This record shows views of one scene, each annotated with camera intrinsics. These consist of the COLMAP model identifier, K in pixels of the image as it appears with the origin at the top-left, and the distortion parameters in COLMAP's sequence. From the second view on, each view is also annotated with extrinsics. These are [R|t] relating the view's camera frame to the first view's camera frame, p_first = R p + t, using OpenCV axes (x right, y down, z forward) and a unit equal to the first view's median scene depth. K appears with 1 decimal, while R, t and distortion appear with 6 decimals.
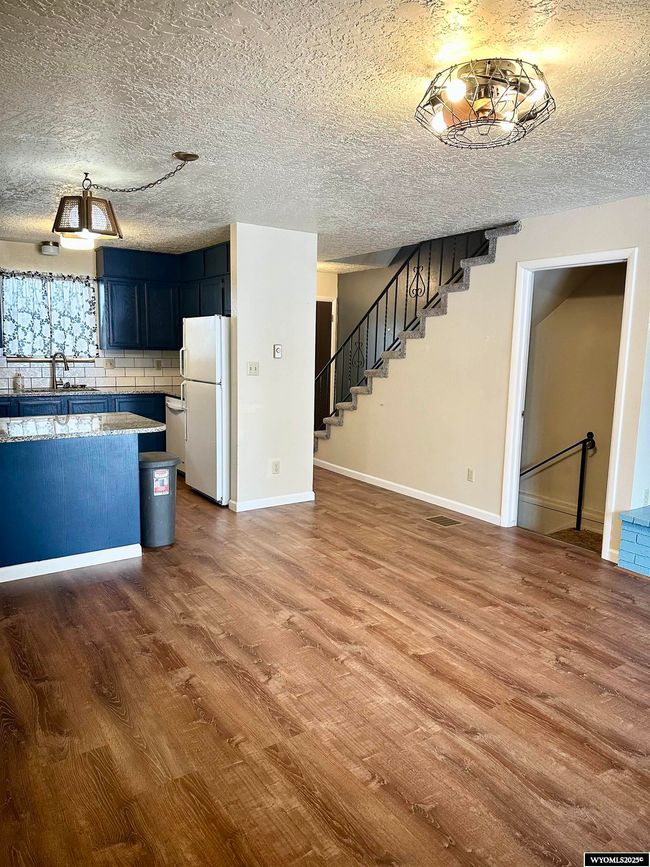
lens RADIAL K [[625.9, 0, 325.0], [0, 625.9, 433.5], [0, 0, 1]] dist [0.038320, -0.003409]
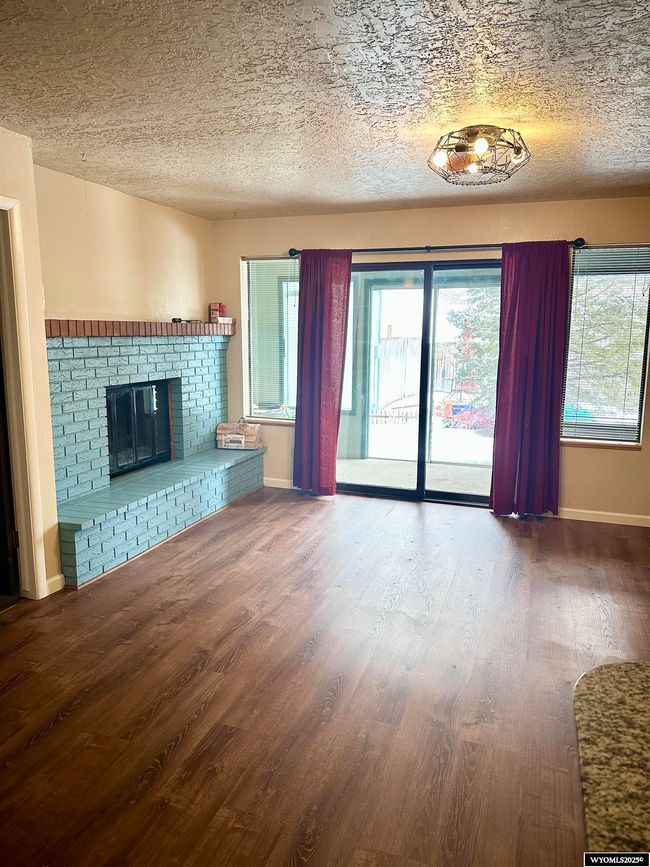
lens RADIAL K [[625.9, 0, 325.0], [0, 625.9, 433.5], [0, 0, 1]] dist [0.038320, -0.003409]
pose [[-0.609630, -0.160129, 0.776344, -0.378197], [0.098088, 0.956618, 0.274337, -0.192826], [-0.786594, 0.243394, -0.567477, 1.205584]]
